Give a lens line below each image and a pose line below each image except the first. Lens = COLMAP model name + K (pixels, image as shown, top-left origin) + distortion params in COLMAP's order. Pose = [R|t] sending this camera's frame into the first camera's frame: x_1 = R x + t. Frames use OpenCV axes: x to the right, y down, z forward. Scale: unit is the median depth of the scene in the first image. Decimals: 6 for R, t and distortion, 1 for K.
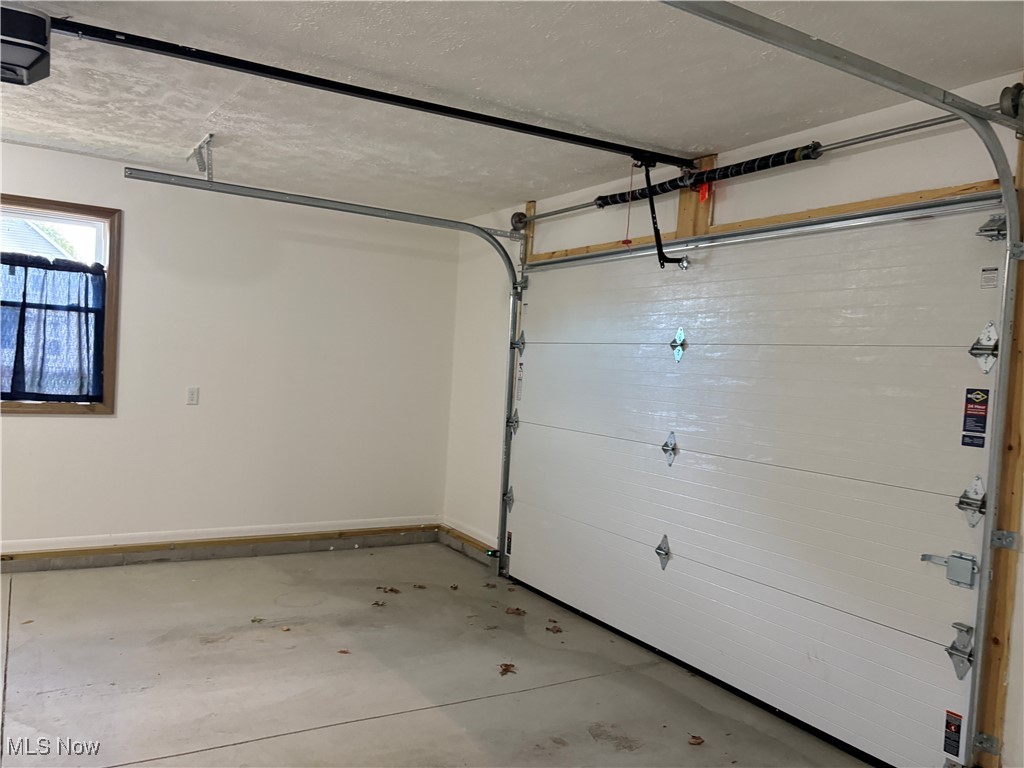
lens RADIAL K [[768.5, 0, 498.6], [0, 768.5, 373.6], [0, 0, 1]] dist [0.067773, -0.066913]
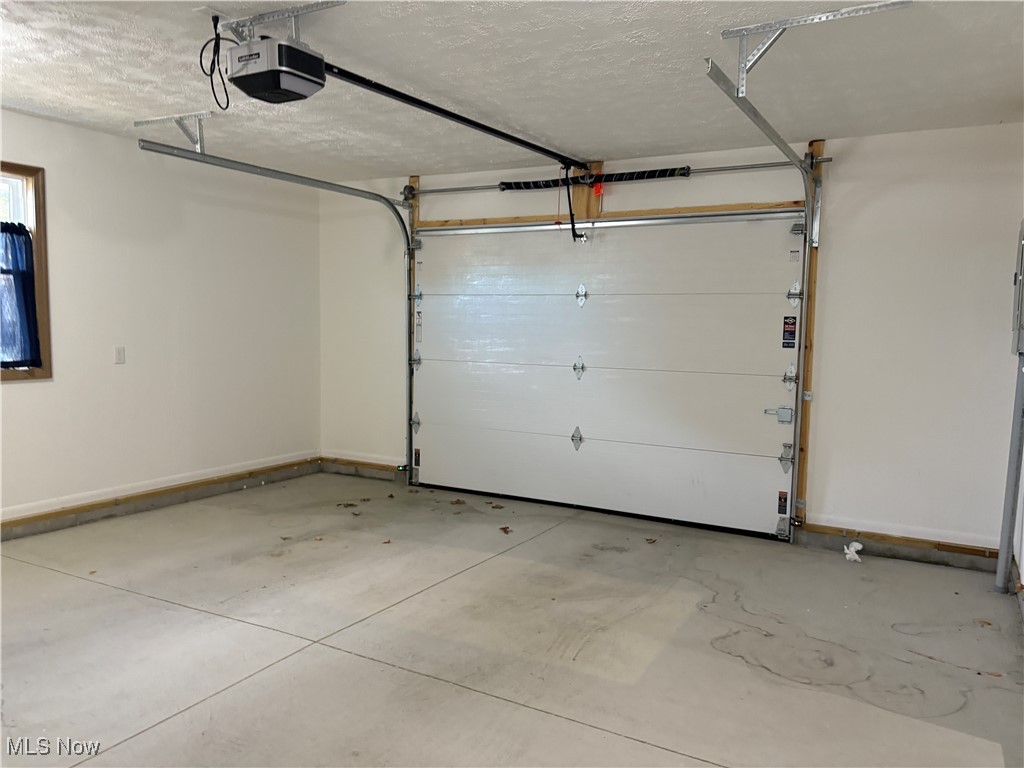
lens RADIAL K [[768.5, 0, 510.3], [0, 768.5, 371.0], [0, 0, 1]] dist [0.067773, -0.066913]
pose [[0.870066, -0.074697, 0.487243, -0.605154], [0.038661, 0.995748, 0.083619, -0.021838], [-0.491417, -0.053917, 0.869254, -0.188640]]
